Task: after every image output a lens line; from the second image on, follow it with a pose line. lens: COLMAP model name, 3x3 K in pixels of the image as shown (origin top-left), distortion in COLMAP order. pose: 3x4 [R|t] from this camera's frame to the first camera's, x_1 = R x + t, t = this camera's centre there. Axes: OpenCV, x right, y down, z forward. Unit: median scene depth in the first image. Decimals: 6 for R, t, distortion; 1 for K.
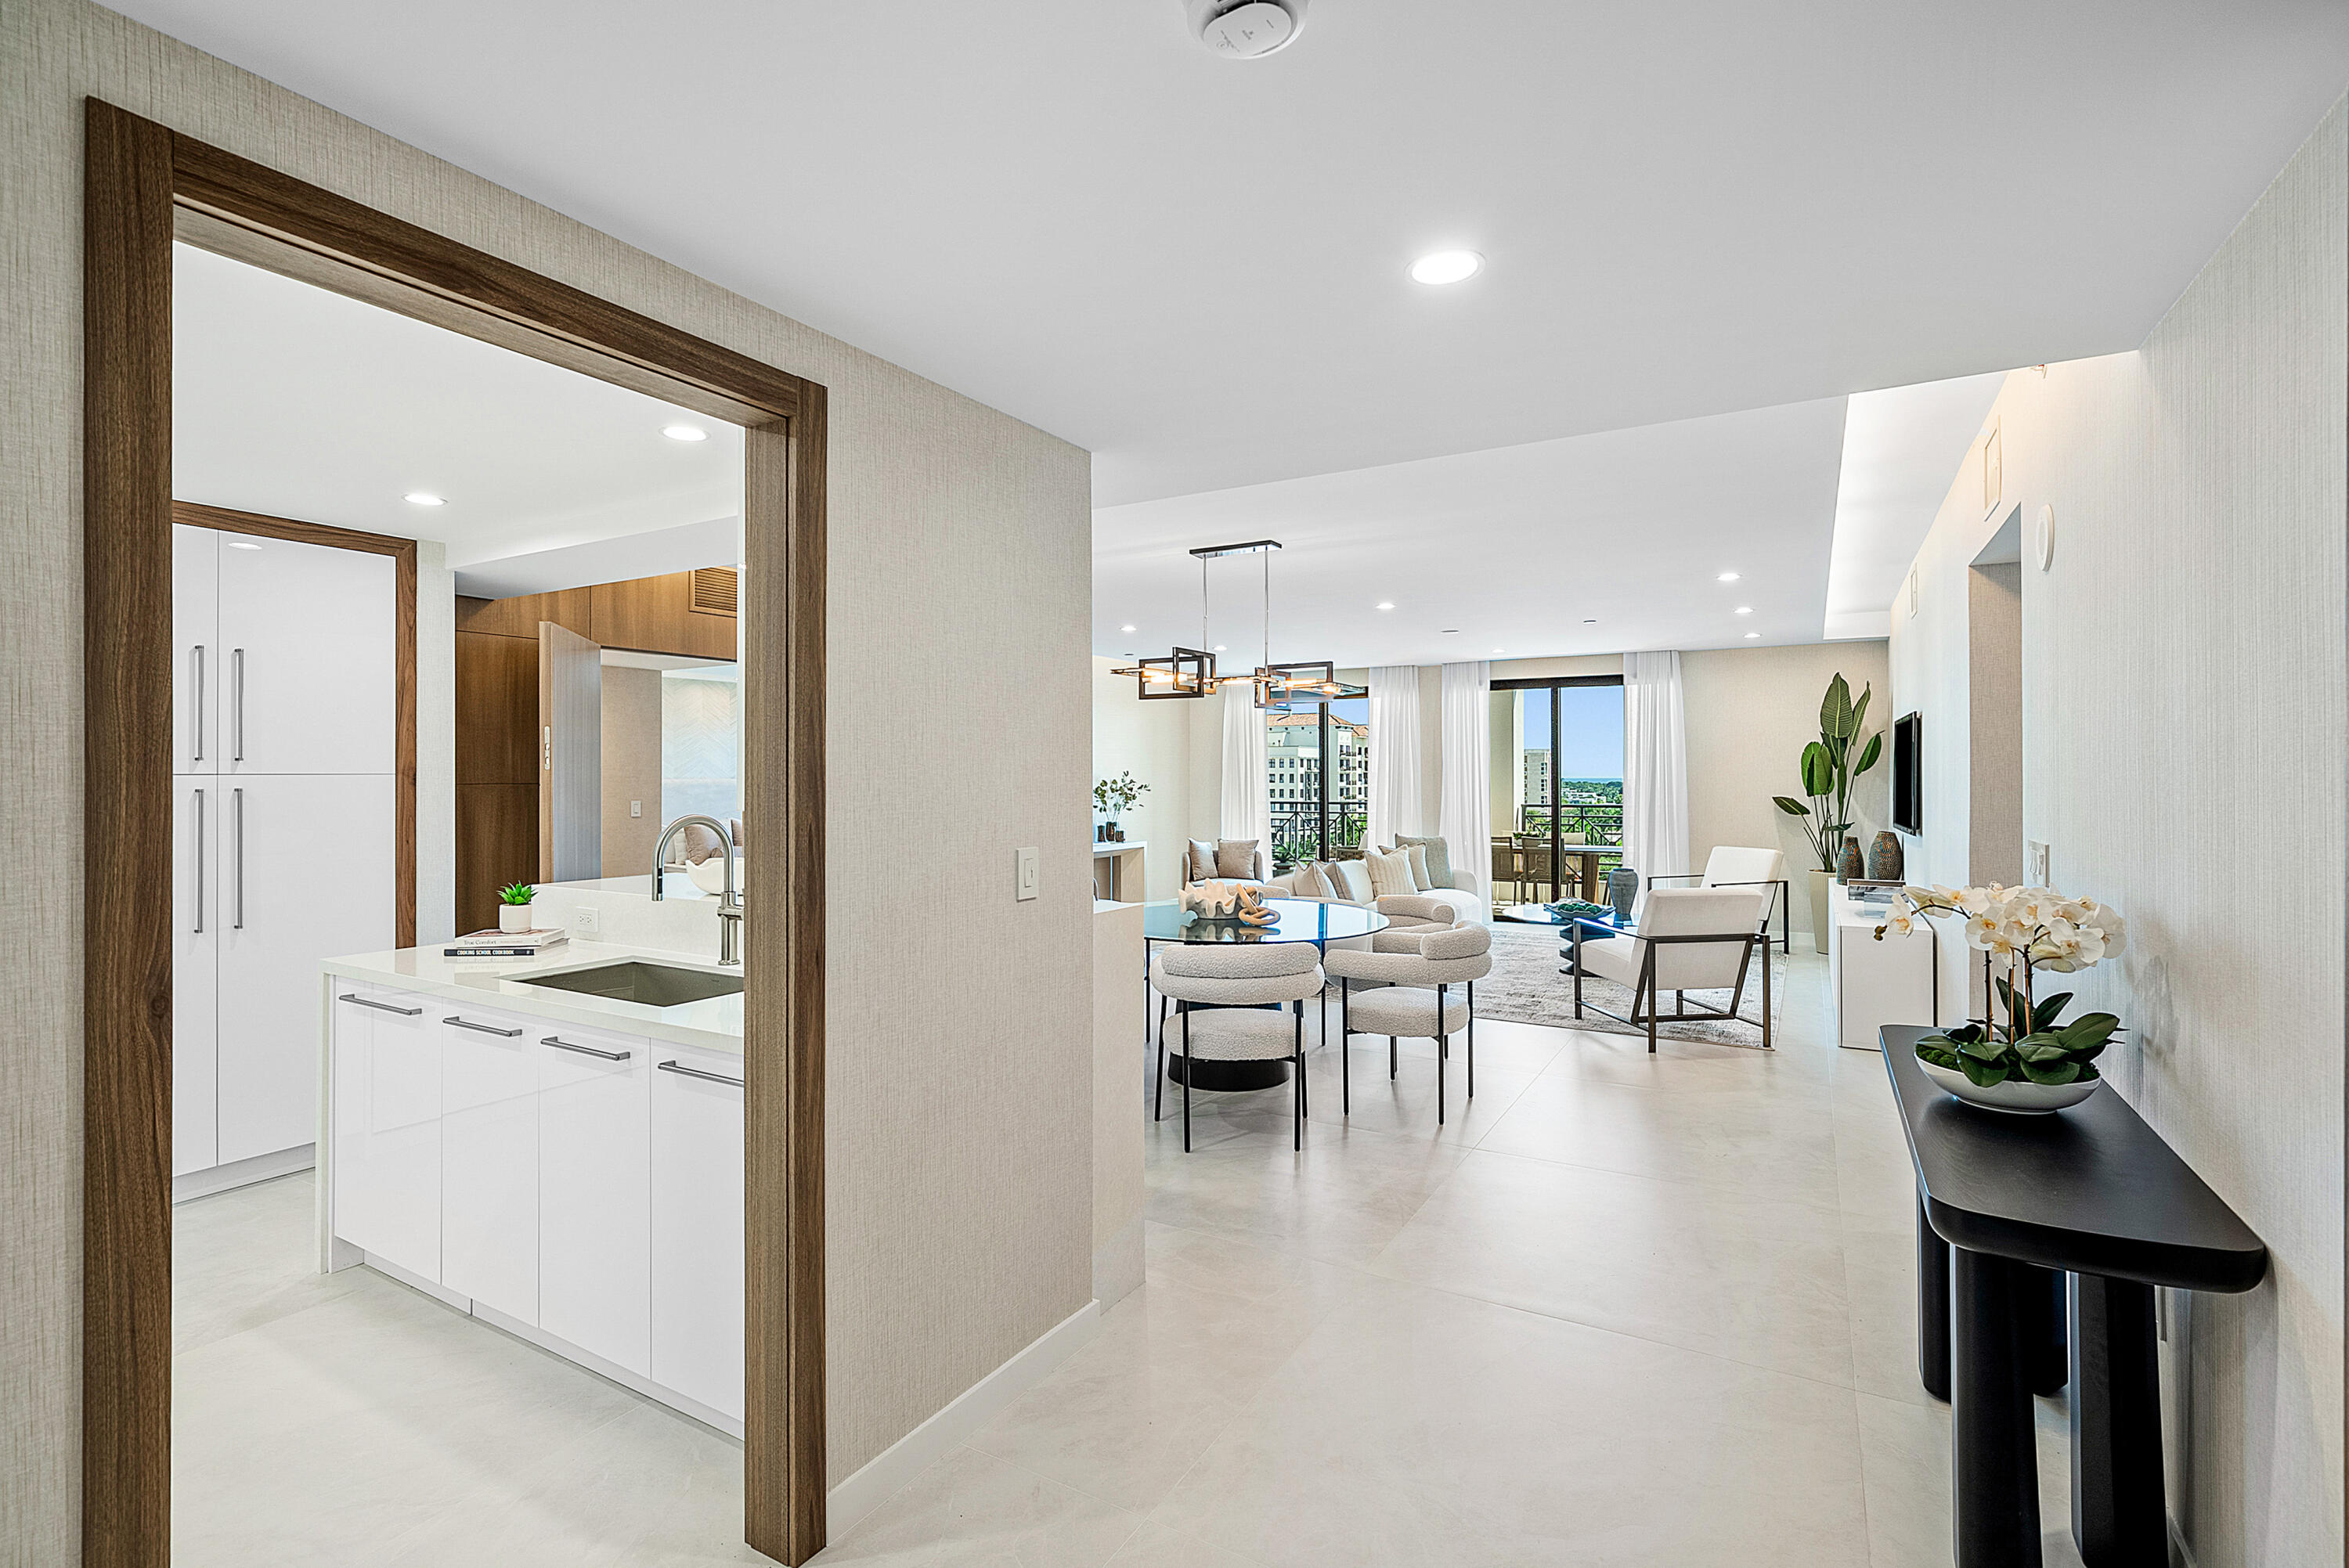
lens RADIAL K [[1066.5, 0, 1164.0], [0, 1066.5, 772.4], [0, 0, 1]] dist [0.000727, -0.000039]
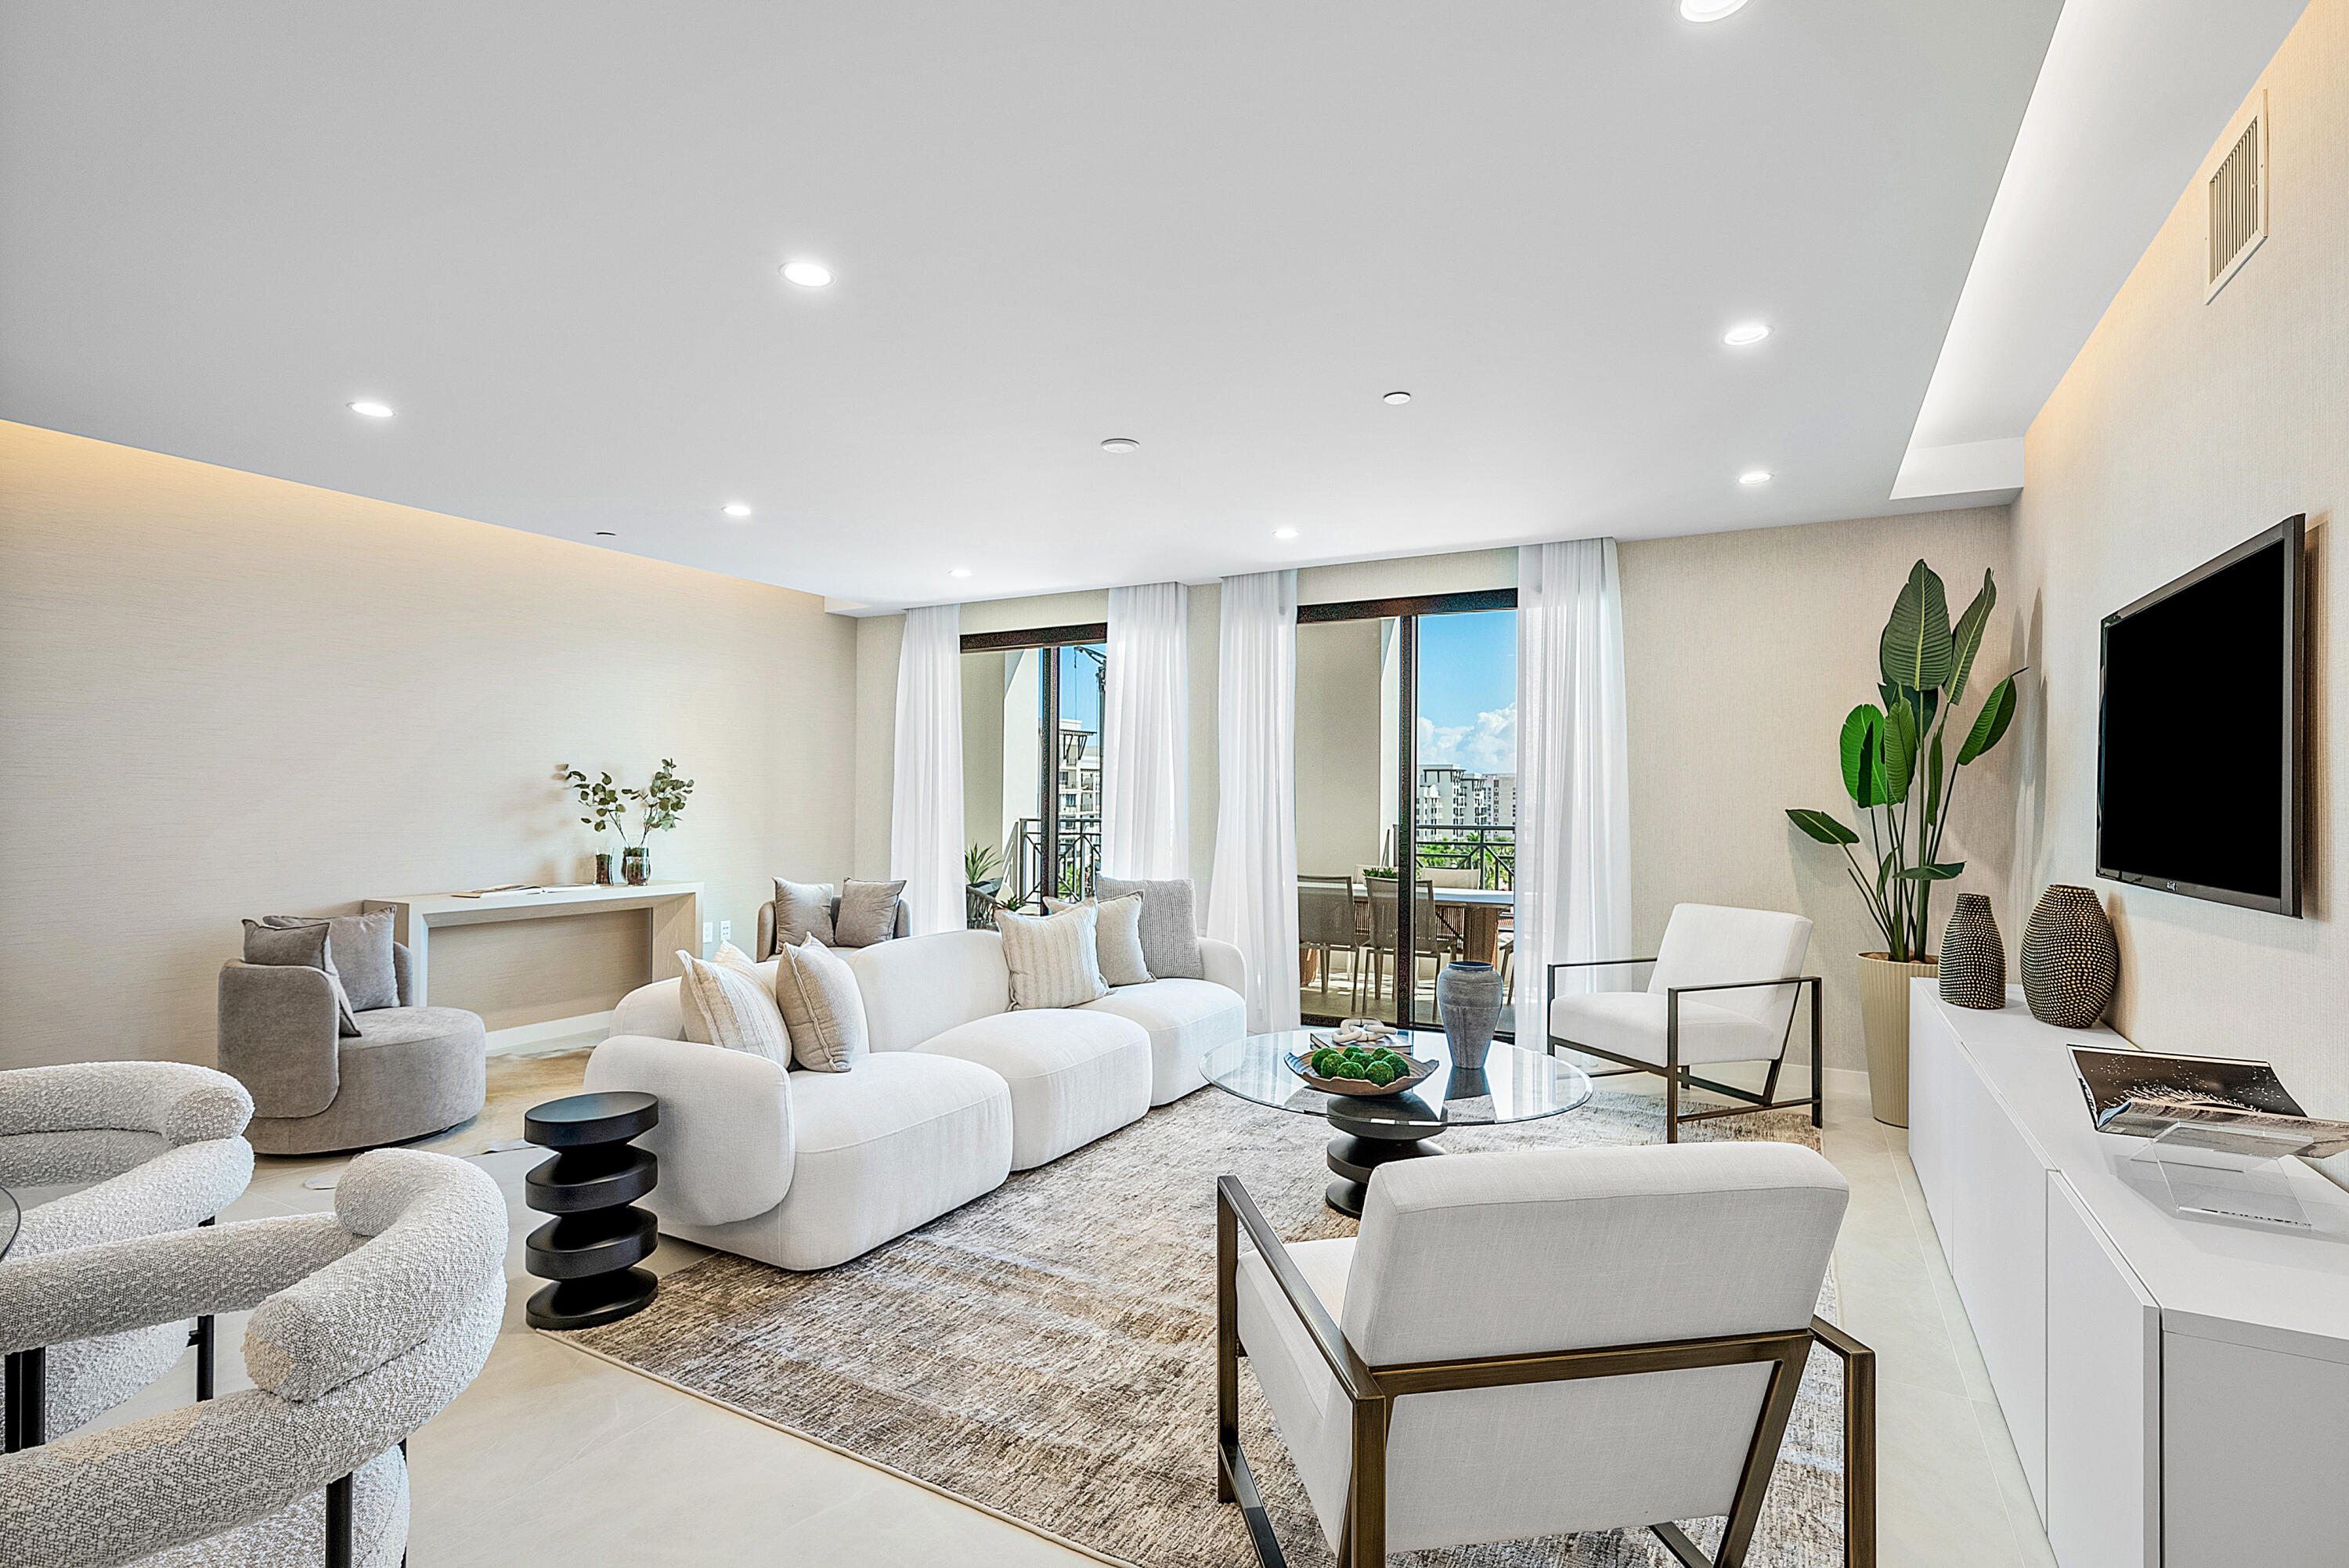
lens RADIAL K [[1095.1, 0, 1184.5], [0, 1095.1, 789.7], [0, 0, 1]] dist [-0.000911, -0.000258]
pose [[0.999057, 0.007112, 0.042836, 0.224340], [-0.007113, 0.999975, -0.000136, 0.013893], [-0.042836, -0.000169, 0.999082, 0.423348]]
